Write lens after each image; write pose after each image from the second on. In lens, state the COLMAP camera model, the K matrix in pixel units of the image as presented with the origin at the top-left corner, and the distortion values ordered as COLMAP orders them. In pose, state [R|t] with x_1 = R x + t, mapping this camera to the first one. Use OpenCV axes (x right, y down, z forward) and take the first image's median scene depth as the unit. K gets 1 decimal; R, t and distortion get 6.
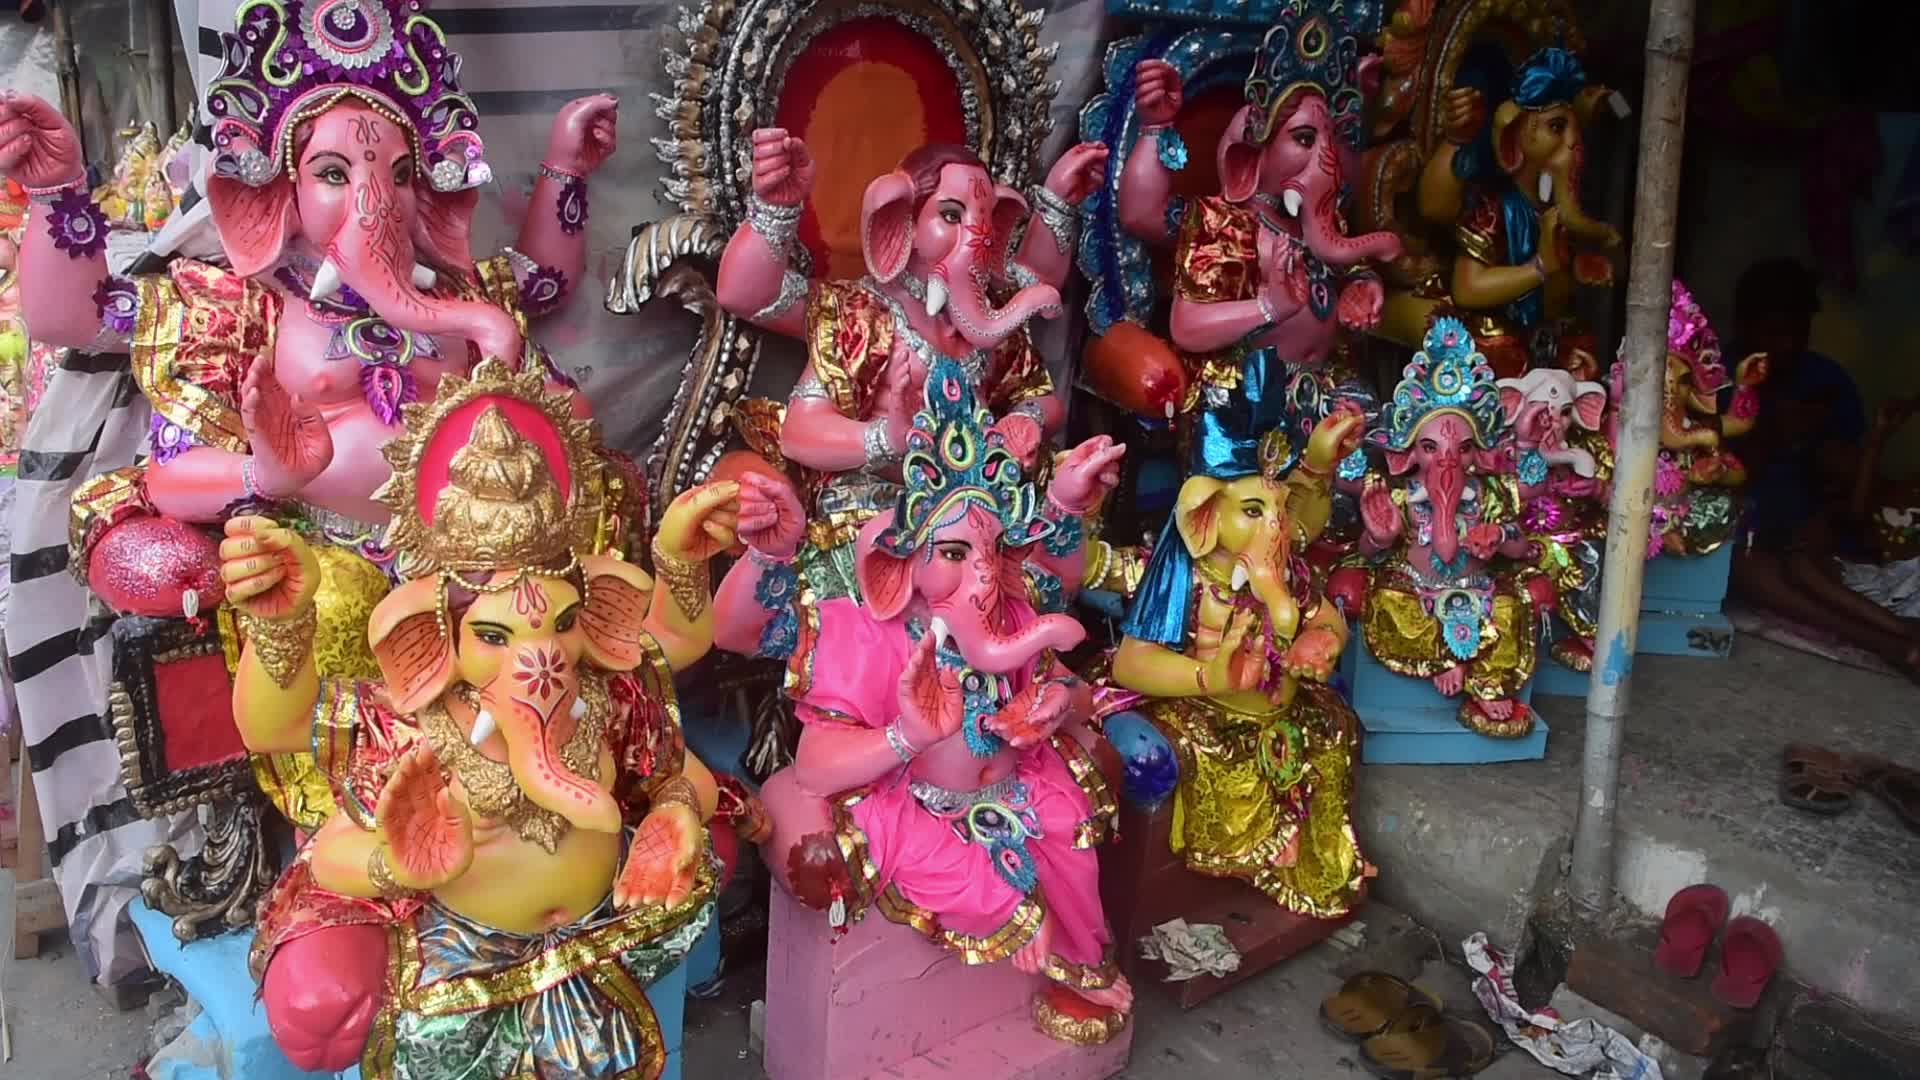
lens RADIAL K [[1307.9, 0, 959.1], [0, 1307.9, 593.8], [0, 0, 1]] dist [-0.046128, -0.007730]
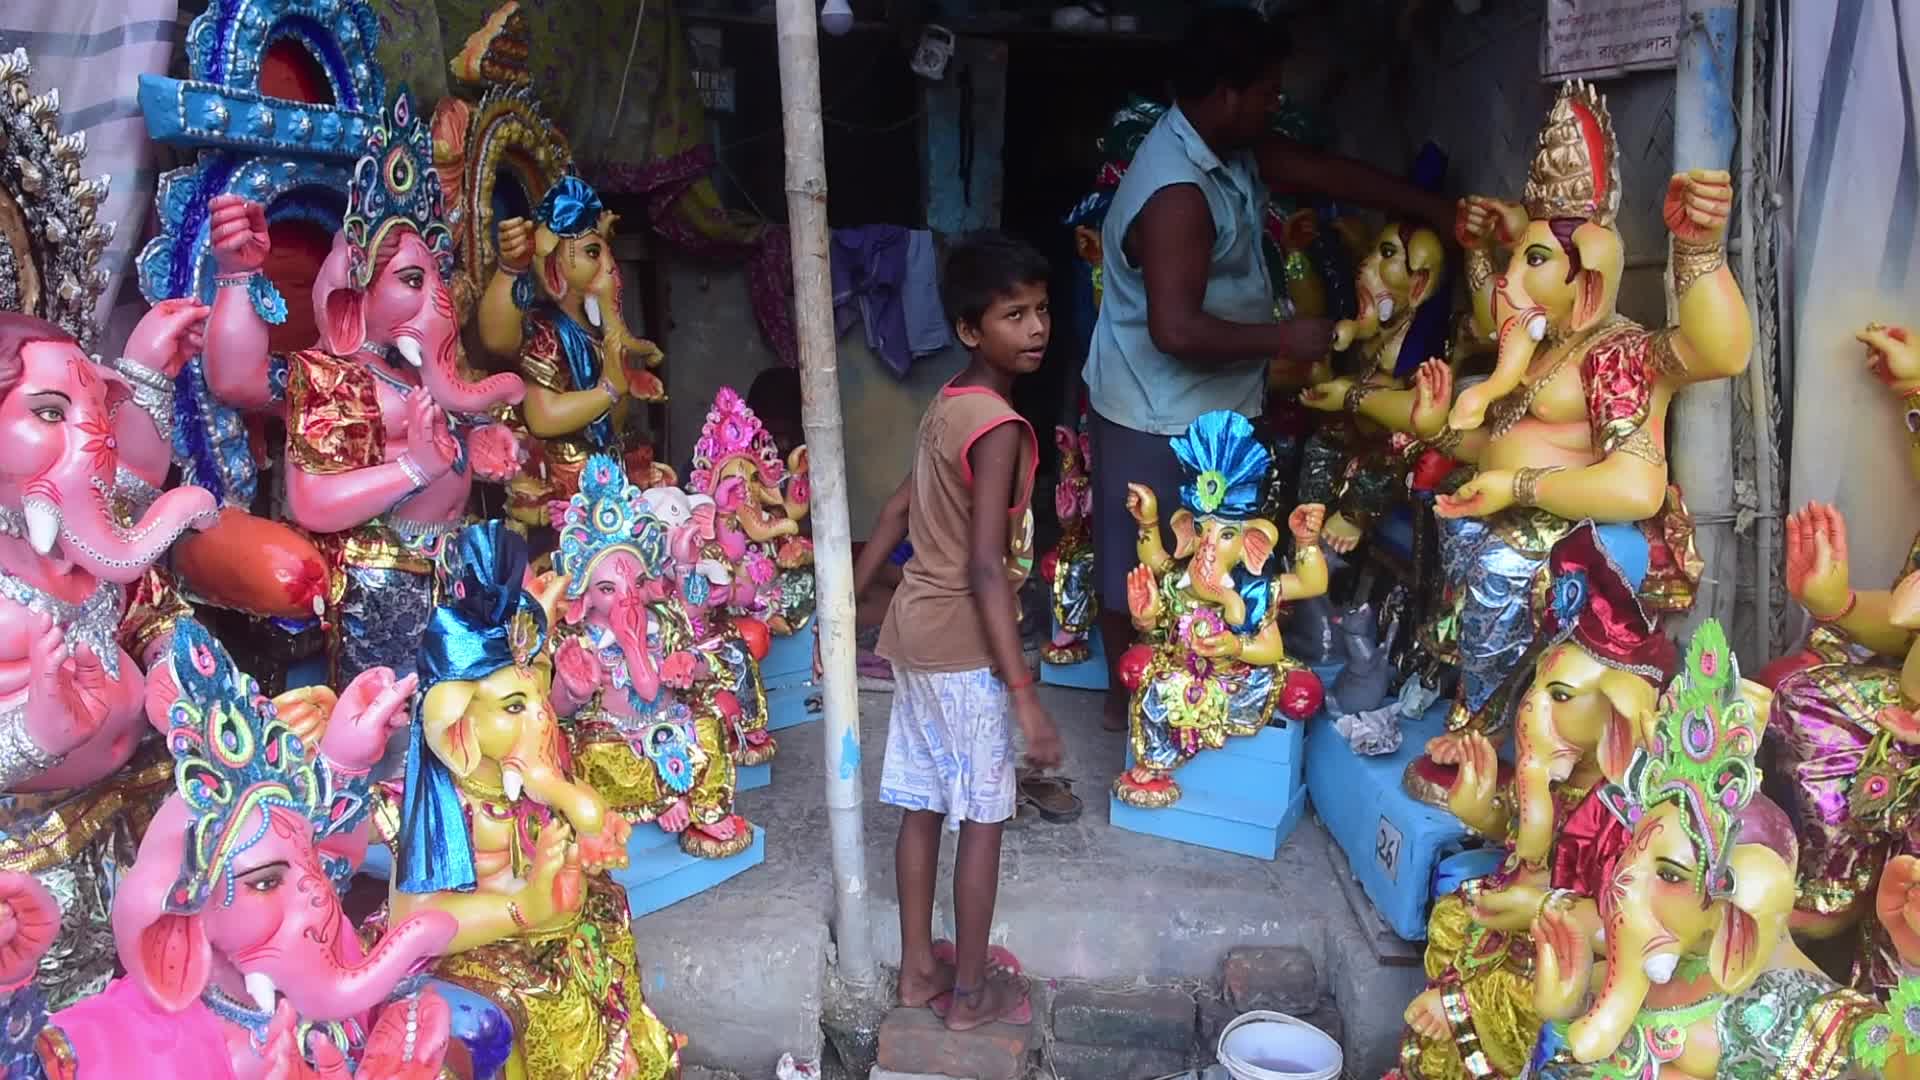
lens RADIAL K [[1307.9, 0, 959.1], [0, 1307.9, 593.8], [0, 0, 1]] dist [-0.046128, -0.007730]
pose [[0.693656, -0.189882, 0.694828, -0.130021], [0.243626, 0.969625, 0.021762, -0.068986], [-0.677855, 0.154183, 0.718847, 0.137235]]
